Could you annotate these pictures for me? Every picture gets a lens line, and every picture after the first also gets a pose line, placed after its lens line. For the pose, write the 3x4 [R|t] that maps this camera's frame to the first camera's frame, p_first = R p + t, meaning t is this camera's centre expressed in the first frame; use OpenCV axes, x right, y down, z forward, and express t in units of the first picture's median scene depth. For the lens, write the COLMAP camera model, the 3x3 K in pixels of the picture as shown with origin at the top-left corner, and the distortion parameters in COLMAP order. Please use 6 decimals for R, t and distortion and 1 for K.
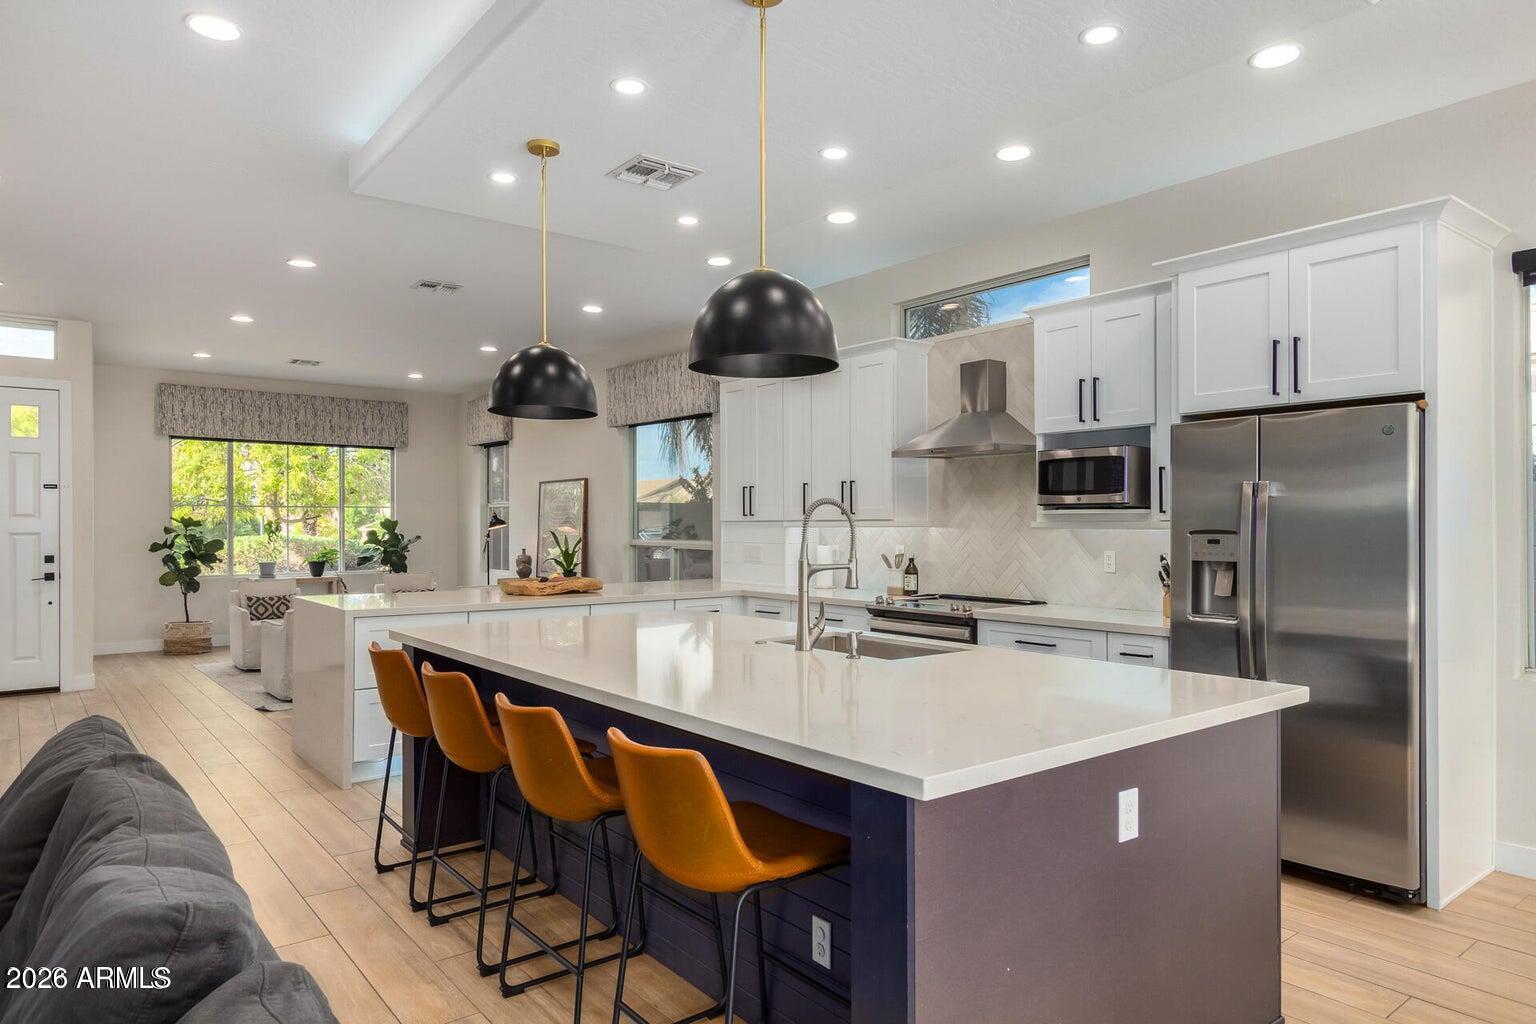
lens RADIAL K [[966.7, 0, 803.8], [0, 966.7, 527.0], [0, 0, 1]] dist [0.010614, -0.001213]
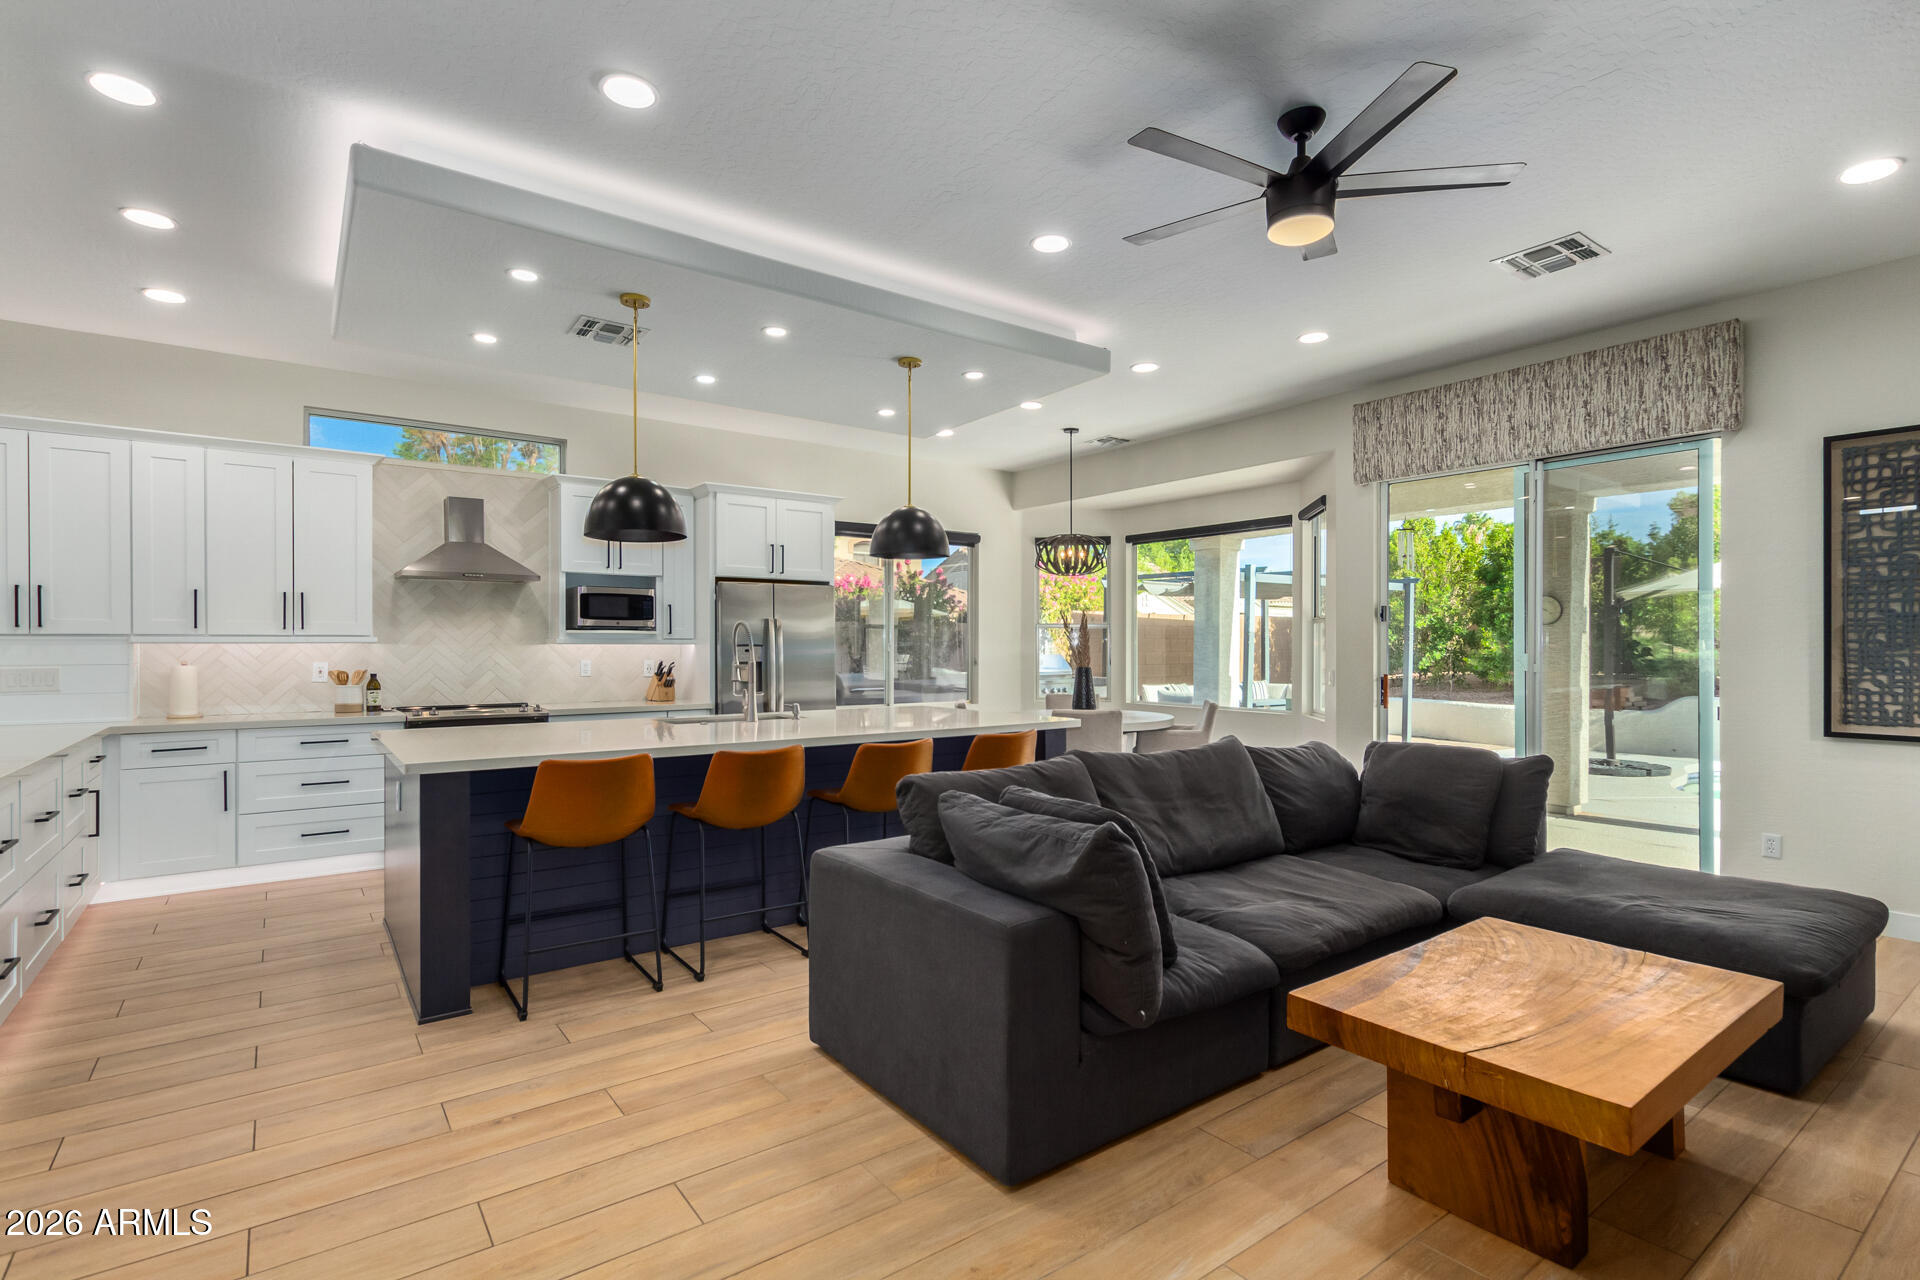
lens RADIAL K [[882.9, 0, 925.1], [0, 882.9, 654.5], [0, 0, 1]] dist [0.010128, -0.002664]
pose [[0.062299, -0.004135, 0.998049, -0.480197], [0.008433, 0.999958, 0.003617, 0.008475], [-0.998022, 0.008191, 0.062332, 0.227098]]
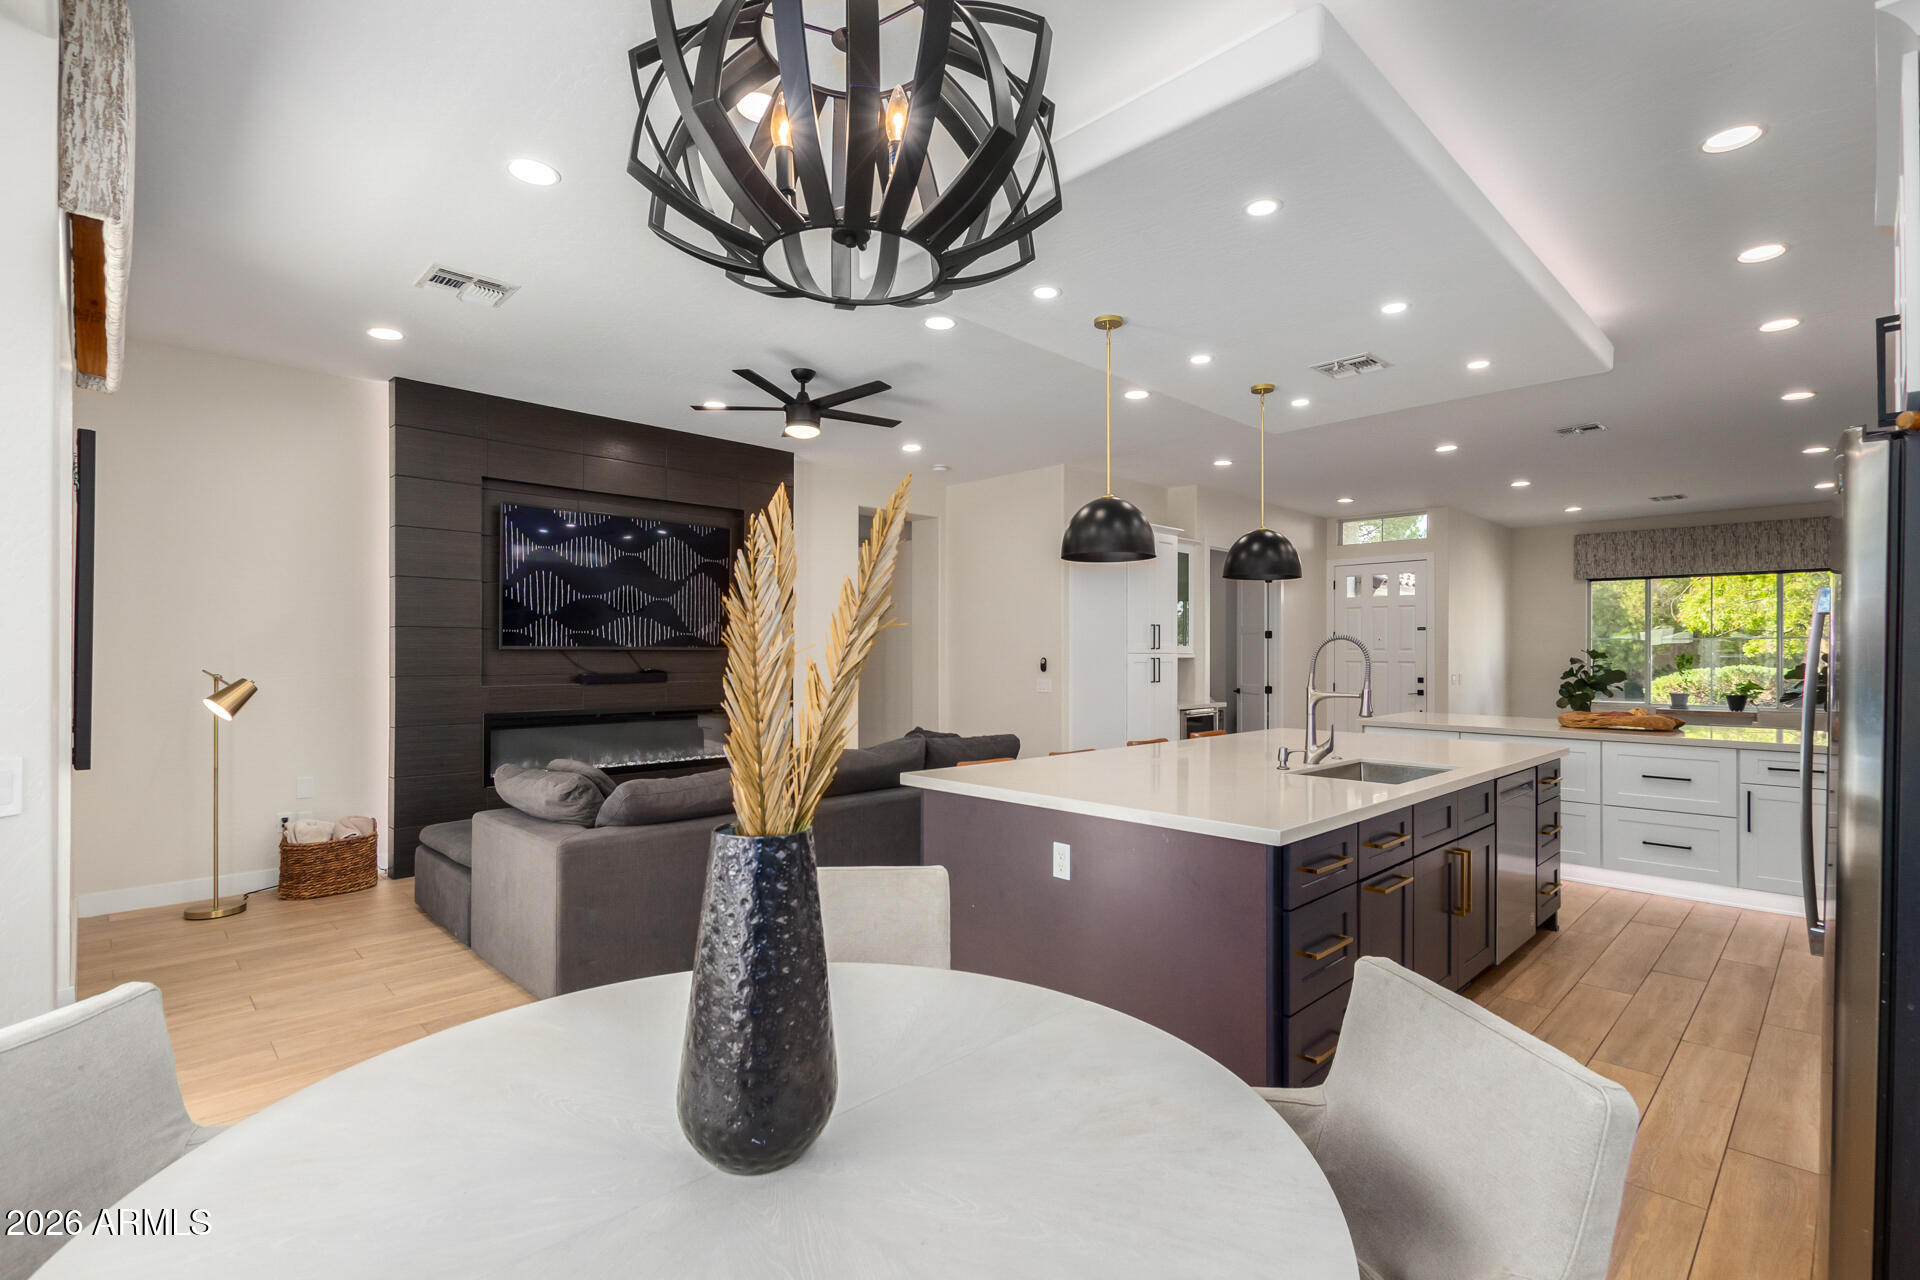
lens RADIAL K [[882.9, 0, 941.9], [0, 882.9, 653.7], [0, 0, 1]] dist [0.010128, -0.002664]
pose [[0.071274, 0.000273, -0.997457, 0.397340], [-0.004764, 0.999989, -0.000066, -0.001537], [0.997445, 0.004757, 0.071275, 0.179853]]
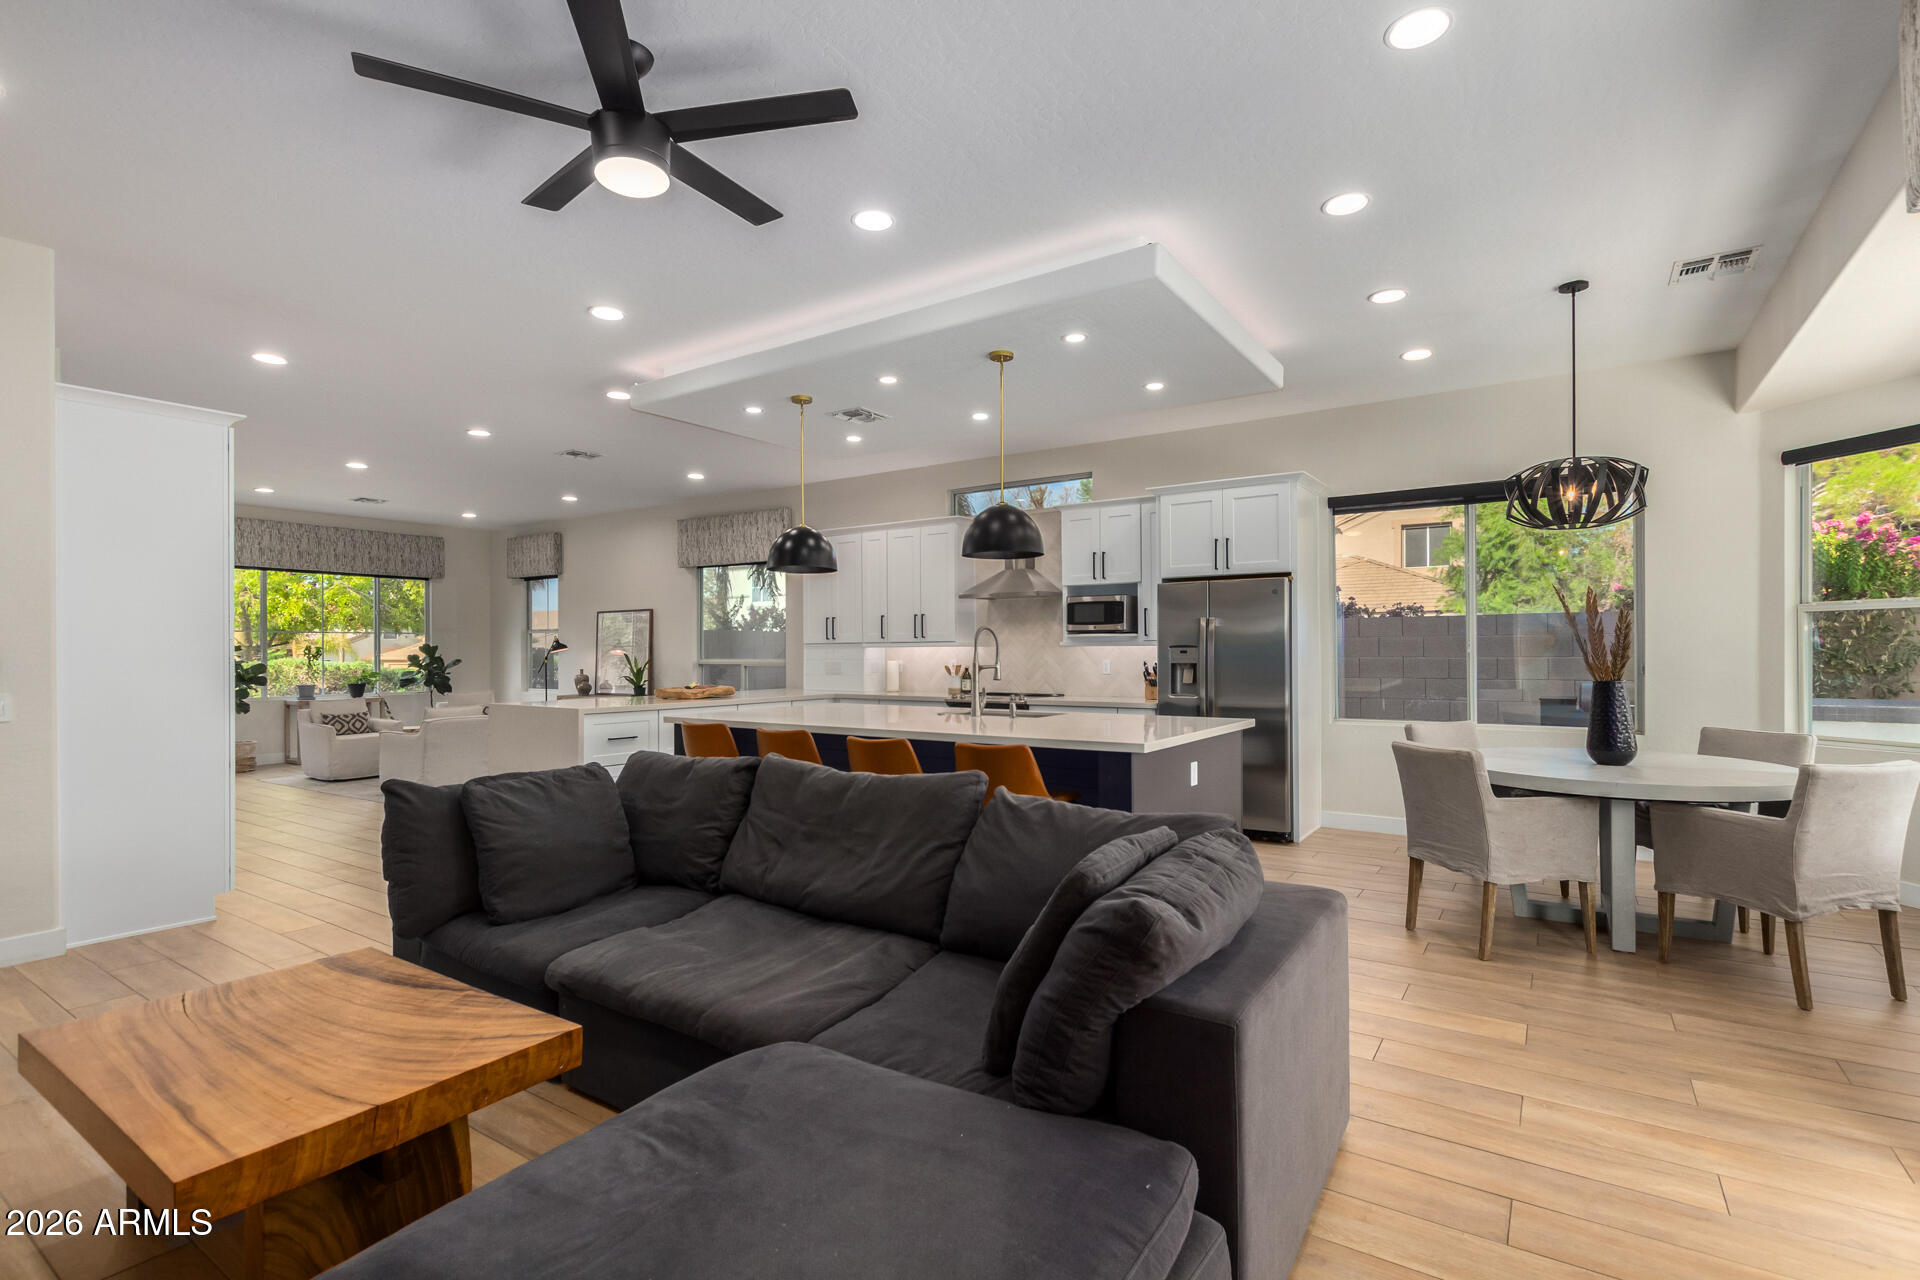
lens RADIAL K [[882.9, 0, 979.3], [0, 882.9, 644.3], [0, 0, 1]] dist [0.010128, -0.002664]
pose [[0.957577, 0.000031, 0.288177, -0.155582], [0.003495, 0.999925, -0.011721, 0.007617], [-0.288156, 0.012231, 0.957505, -0.167872]]
